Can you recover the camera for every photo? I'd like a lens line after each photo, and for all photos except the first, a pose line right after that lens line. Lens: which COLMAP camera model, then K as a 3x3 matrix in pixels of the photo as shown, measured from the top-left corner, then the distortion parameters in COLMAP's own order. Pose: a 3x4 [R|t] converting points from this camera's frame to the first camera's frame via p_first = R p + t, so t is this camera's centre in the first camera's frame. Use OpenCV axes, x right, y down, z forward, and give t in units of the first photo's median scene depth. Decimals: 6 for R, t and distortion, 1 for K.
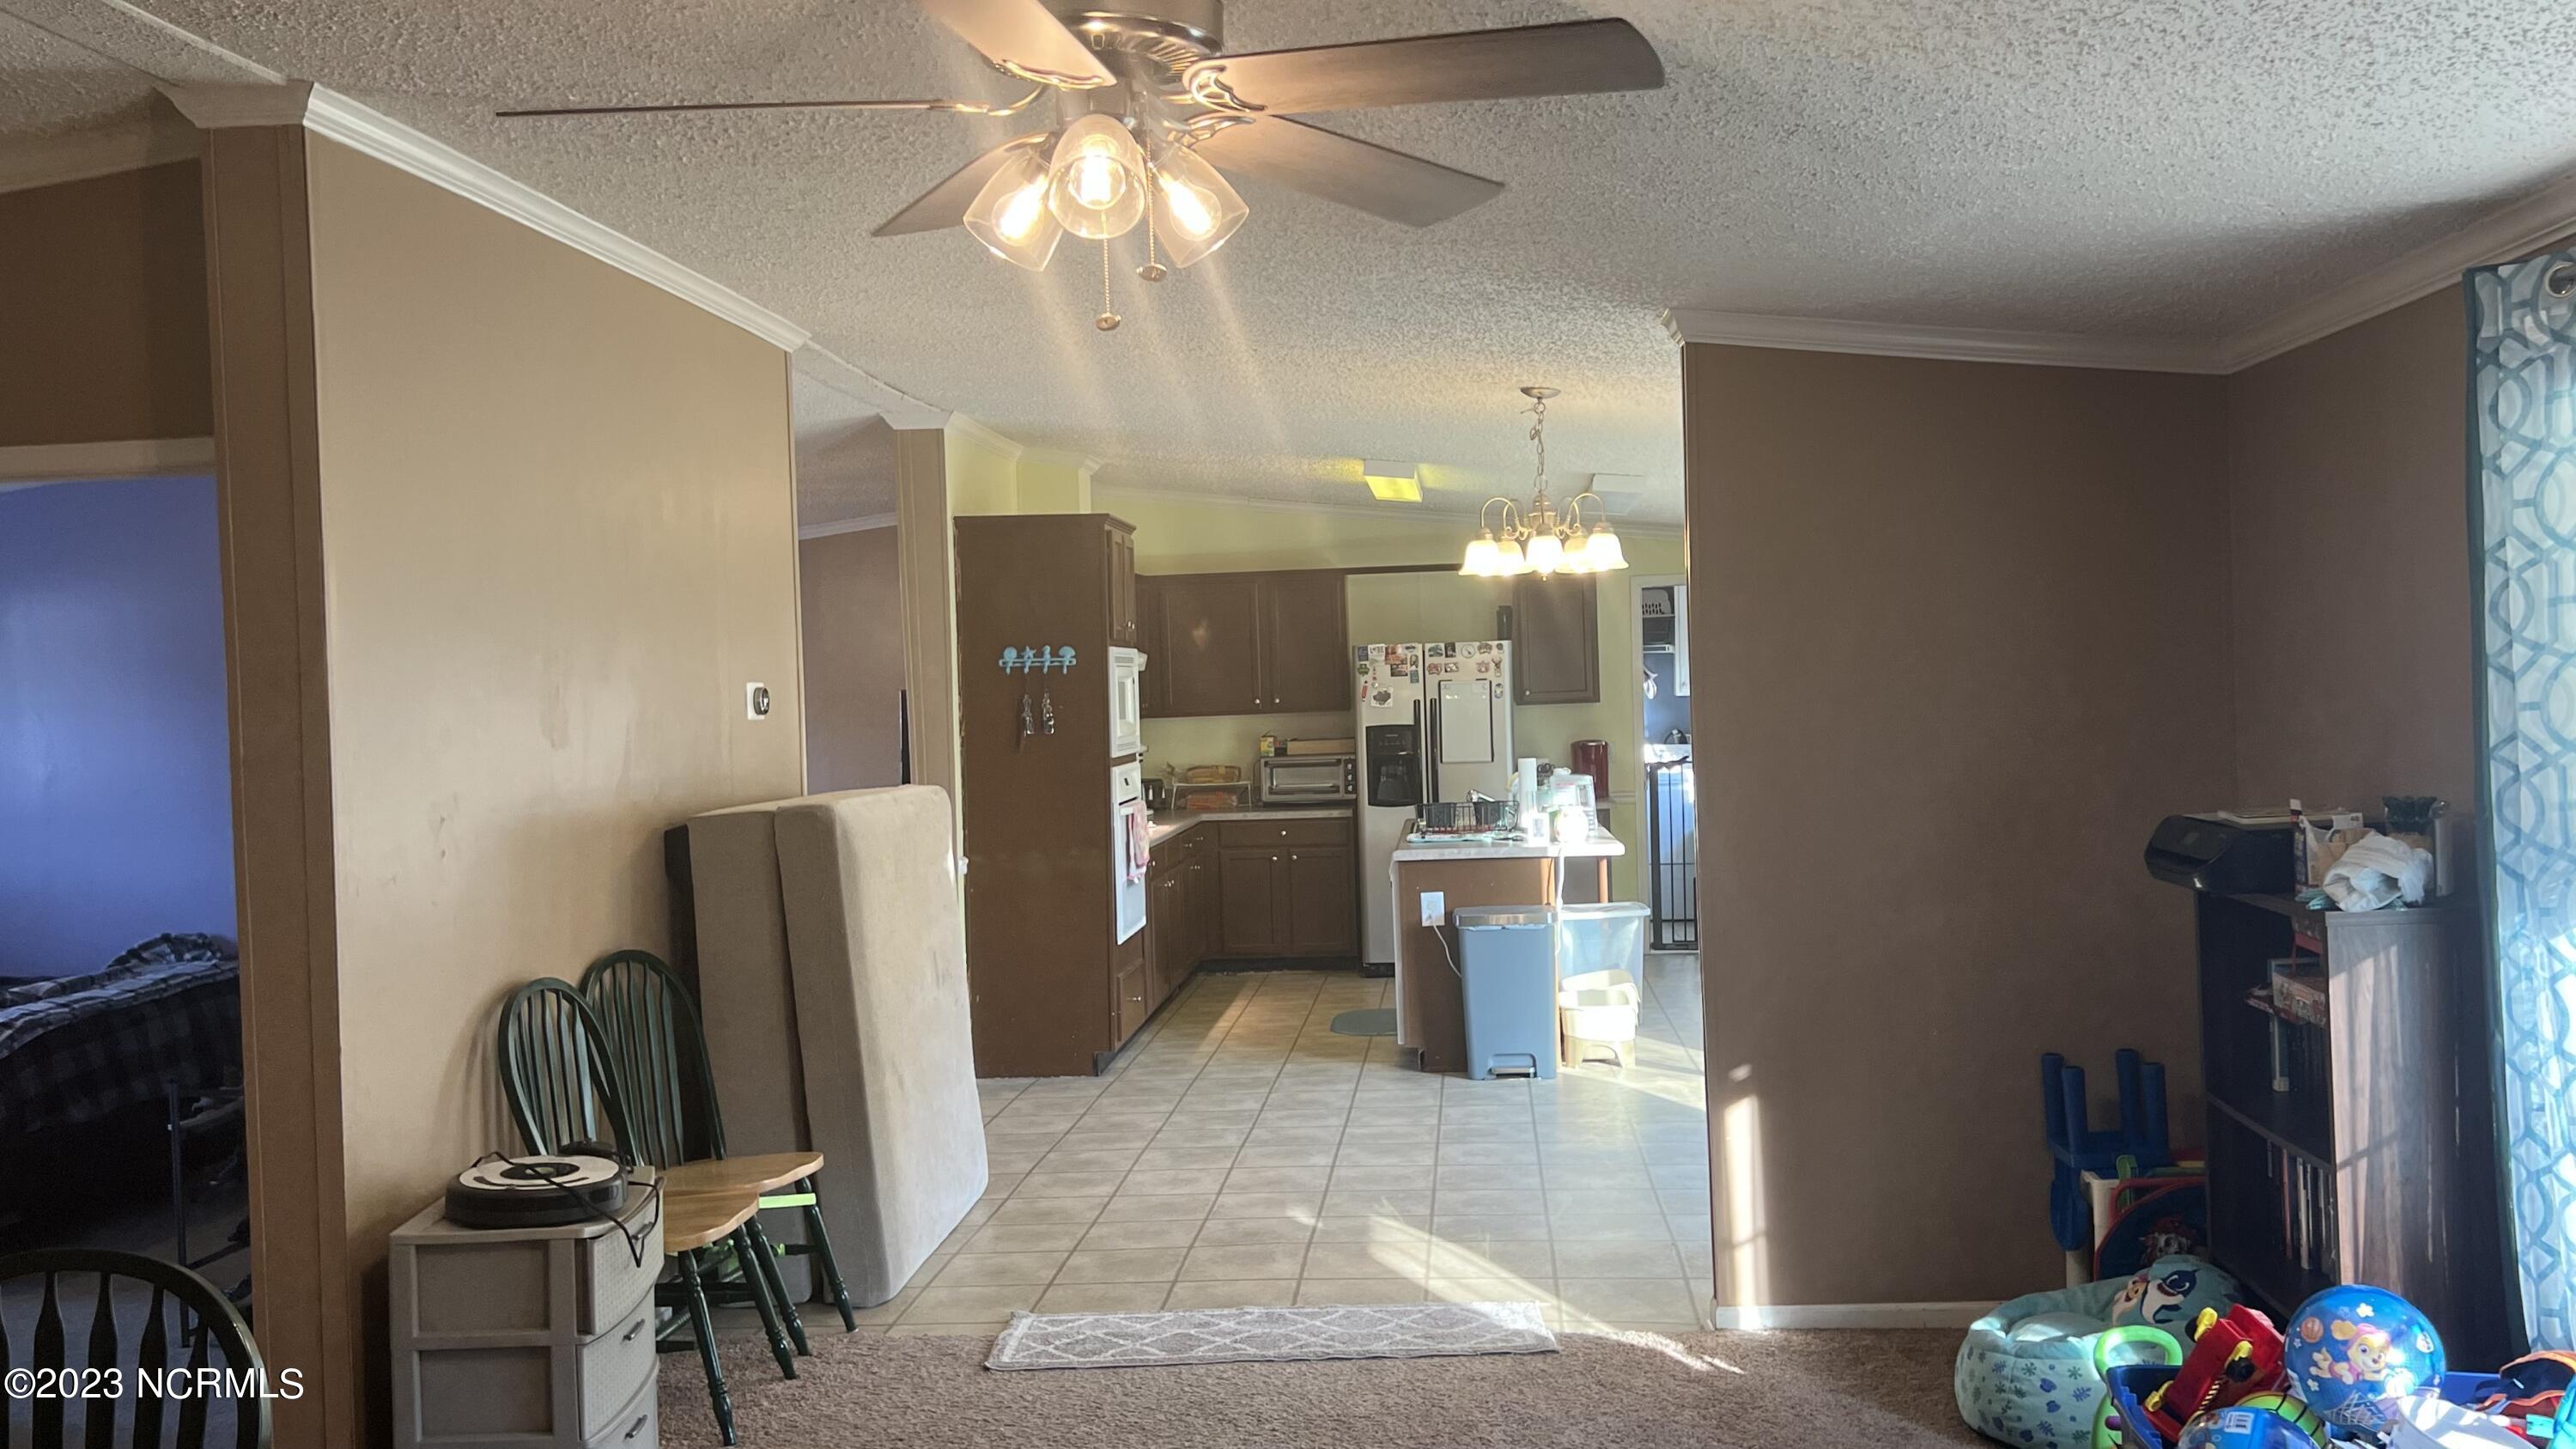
lens RADIAL K [[2370.3, 0, 1310.1], [0, 2370.3, 708.5], [0, 0, 1]] dist [0.057680, 0.000000]
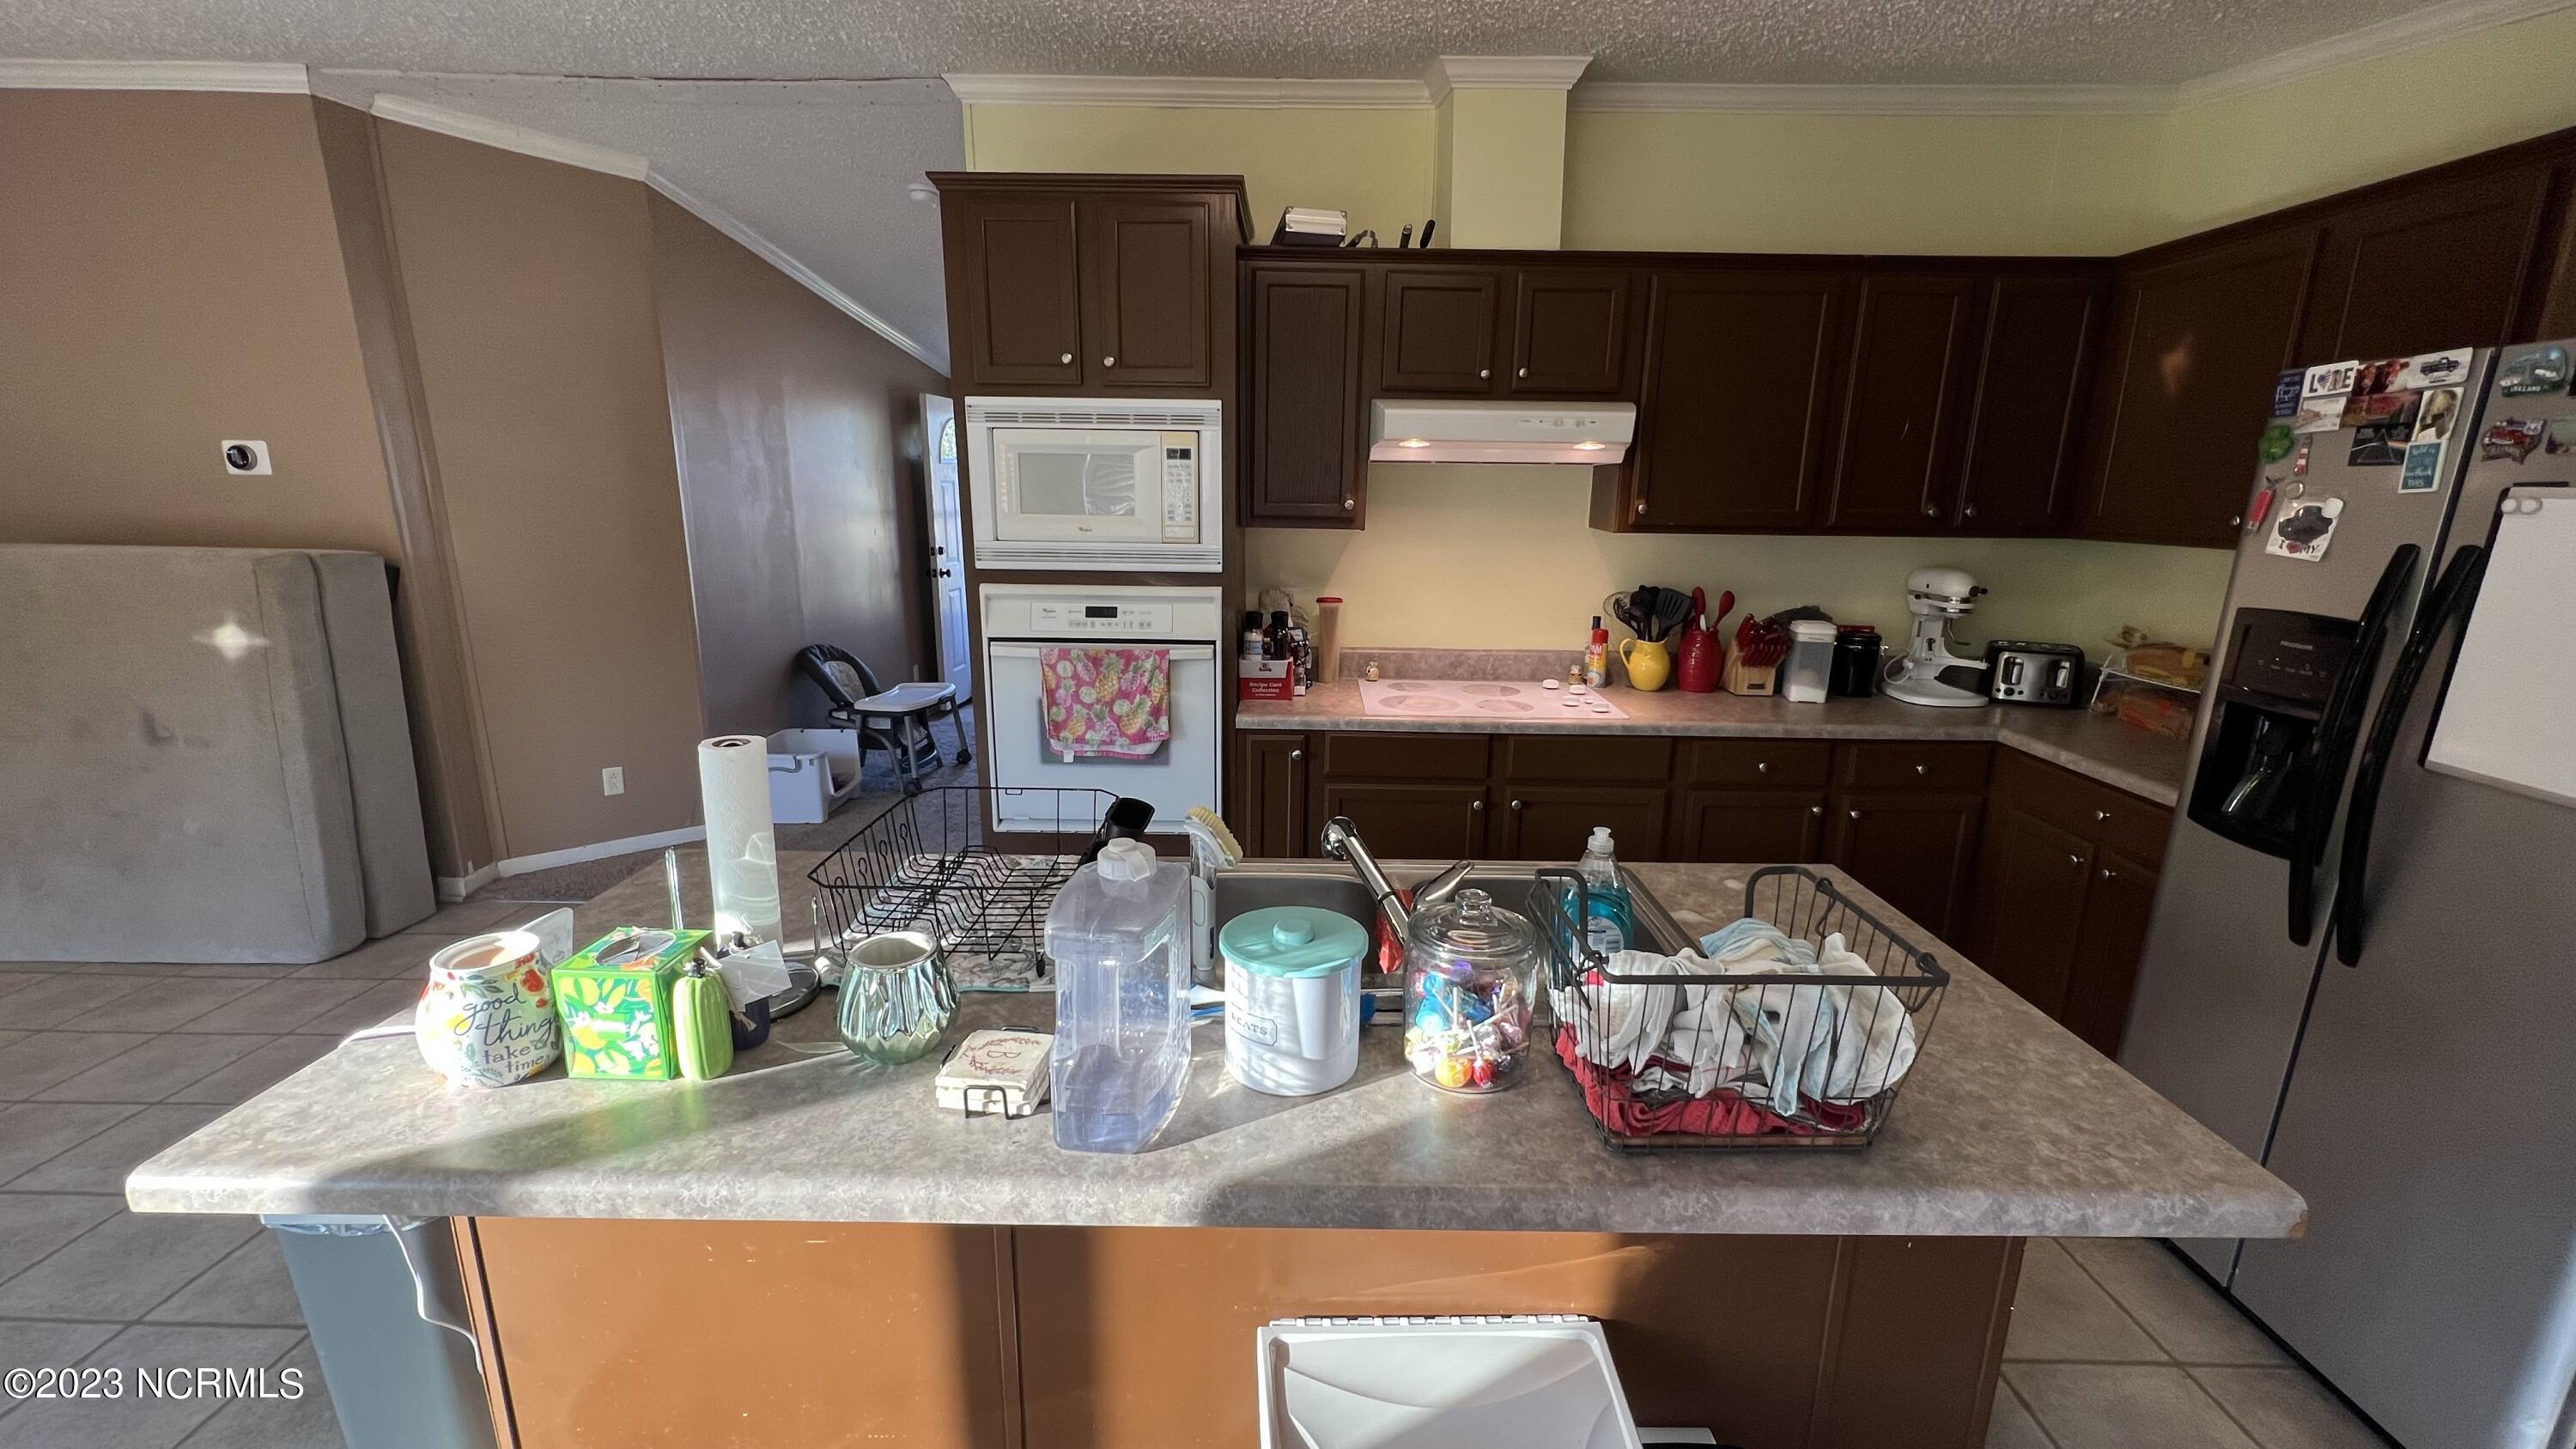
lens RADIAL K [[1032.5, 0, 1289.2], [0, 1032.5, 733.0], [0, 0, 1]] dist [-0.004086, 0.000310]
pose [[0.065775, 0.269093, -0.960865, 0.168760], [-0.026135, 0.963085, 0.267926, -0.012004], [0.997492, 0.007490, 0.070380, 0.846537]]
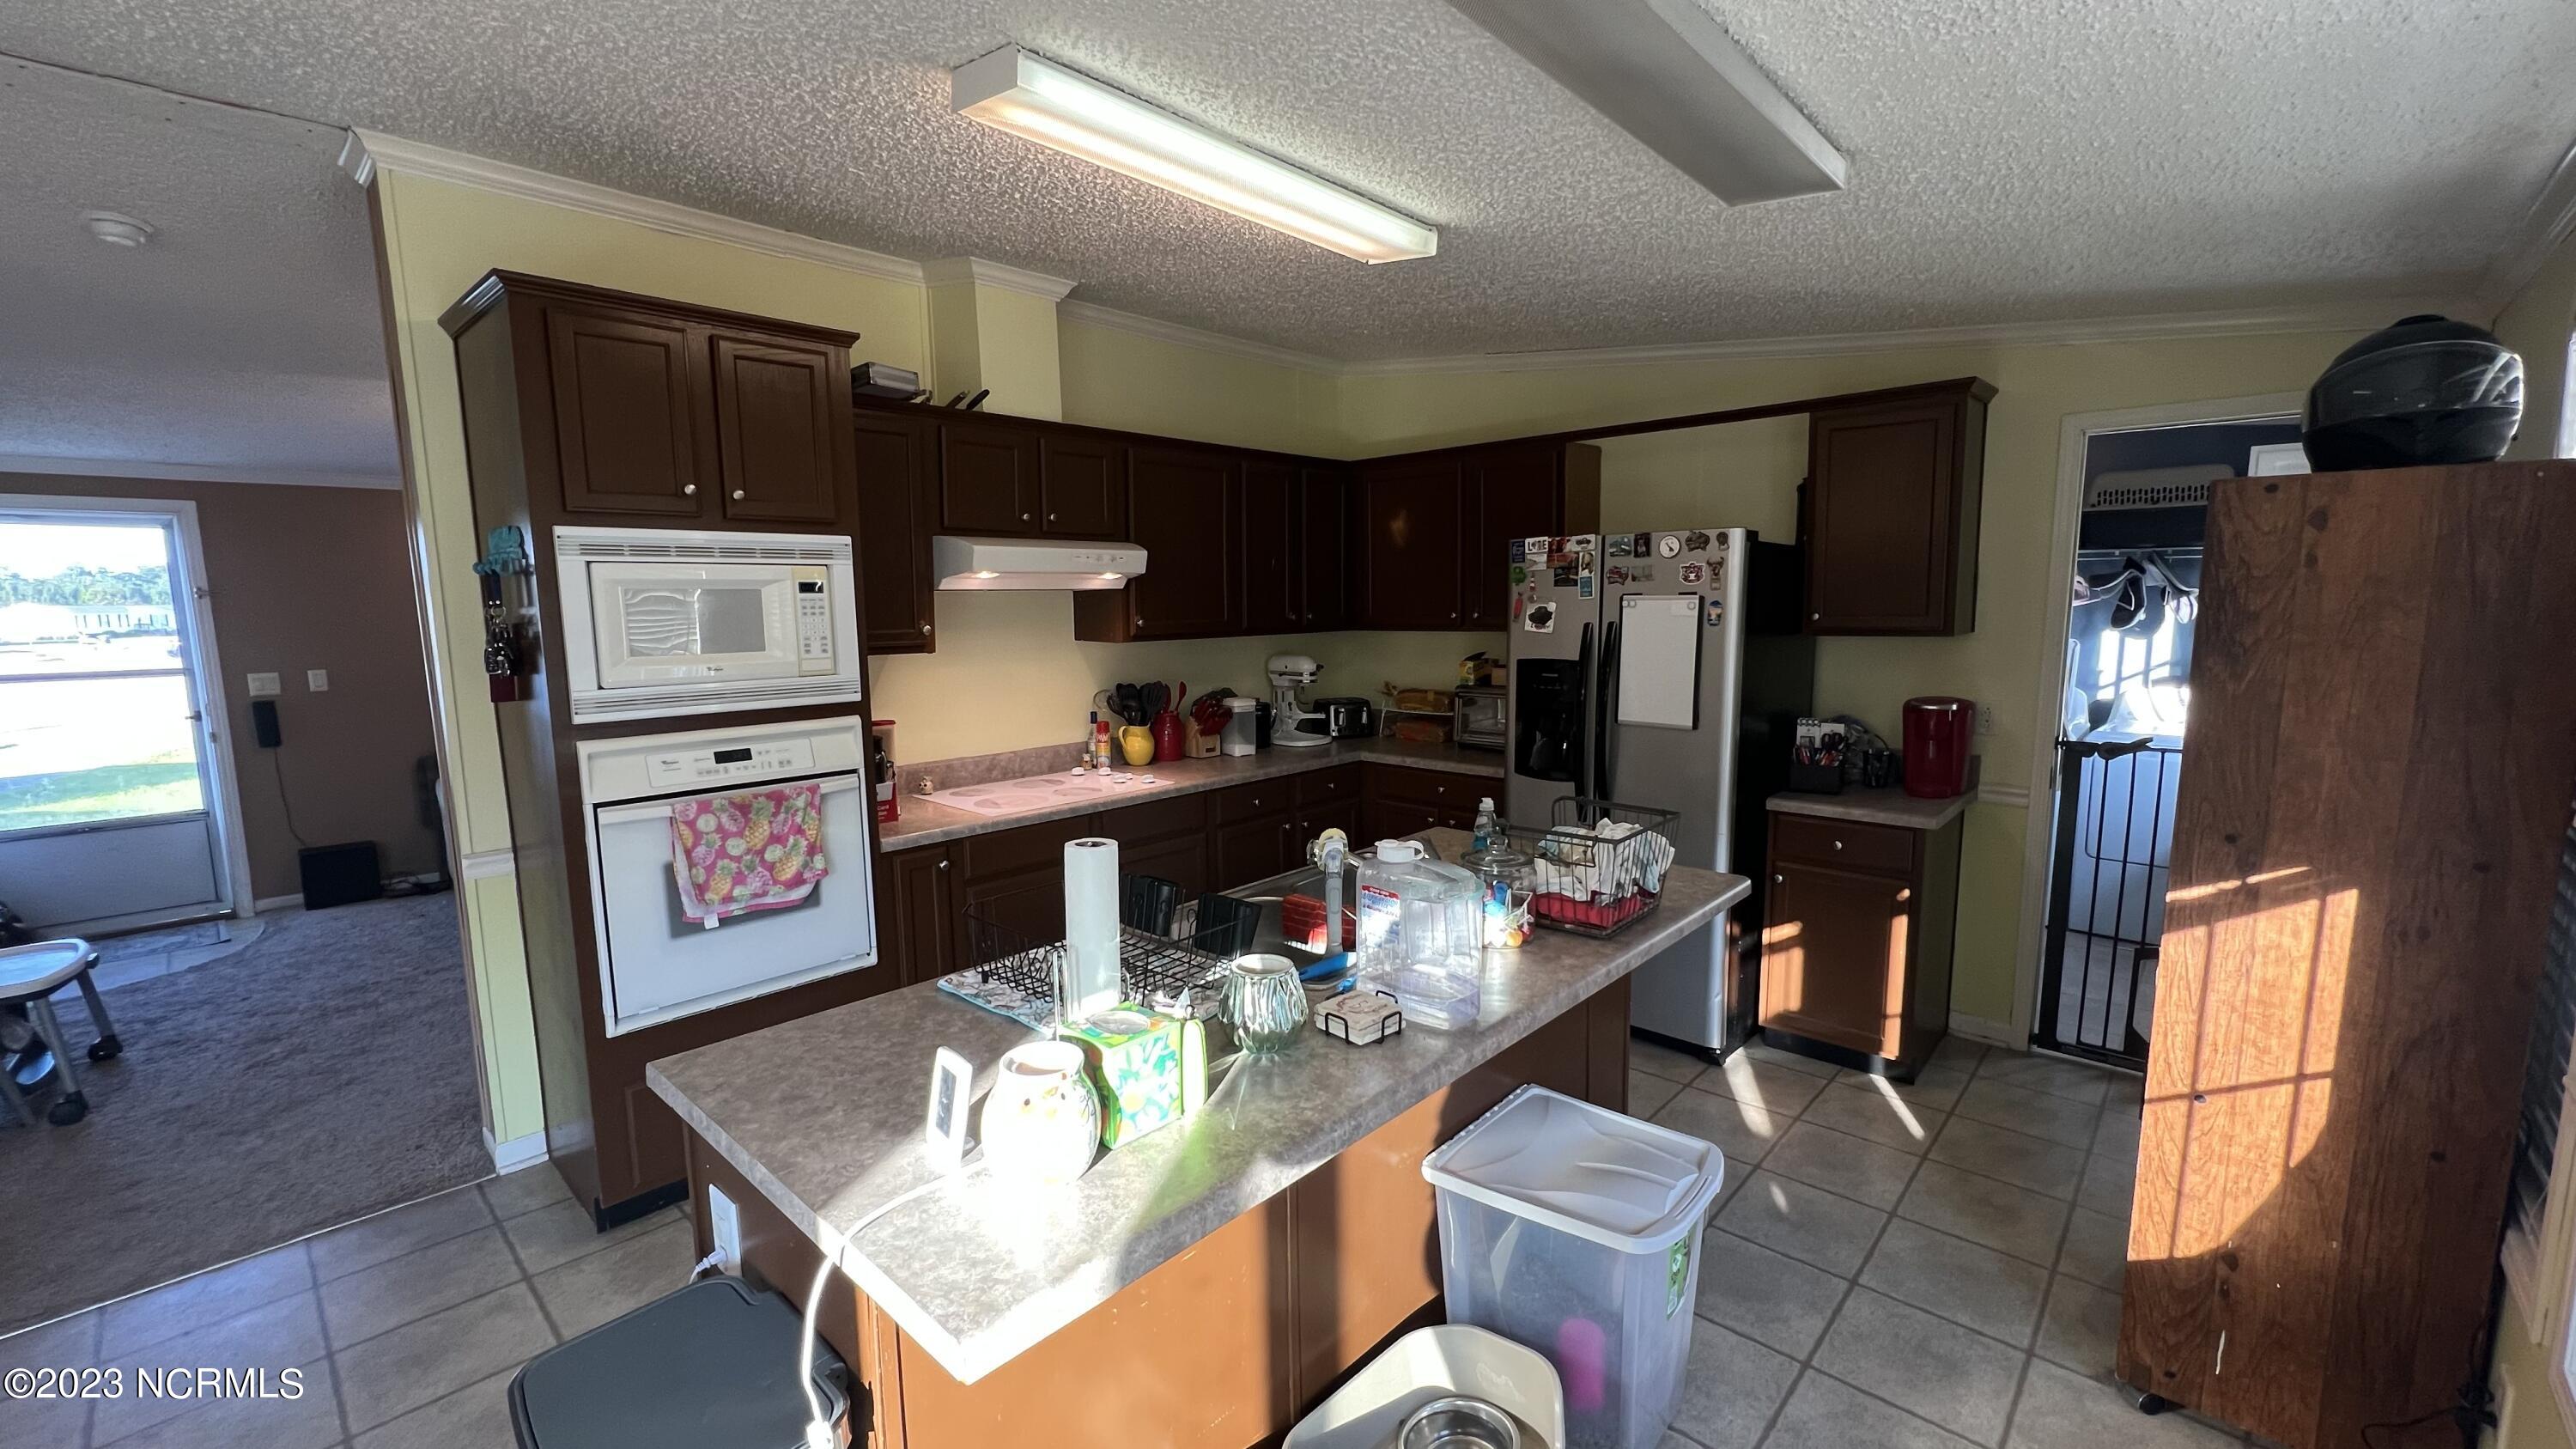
lens RADIAL K [[1032.5, 0, 1295.7], [0, 1032.5, 738.7], [0, 0, 1]] dist [-0.004086, 0.000310]
pose [[0.785519, 0.106492, -0.609605, 0.157570], [-0.019660, 0.988879, 0.147414, -0.012333], [0.618525, -0.103812, 0.778878, 0.726114]]
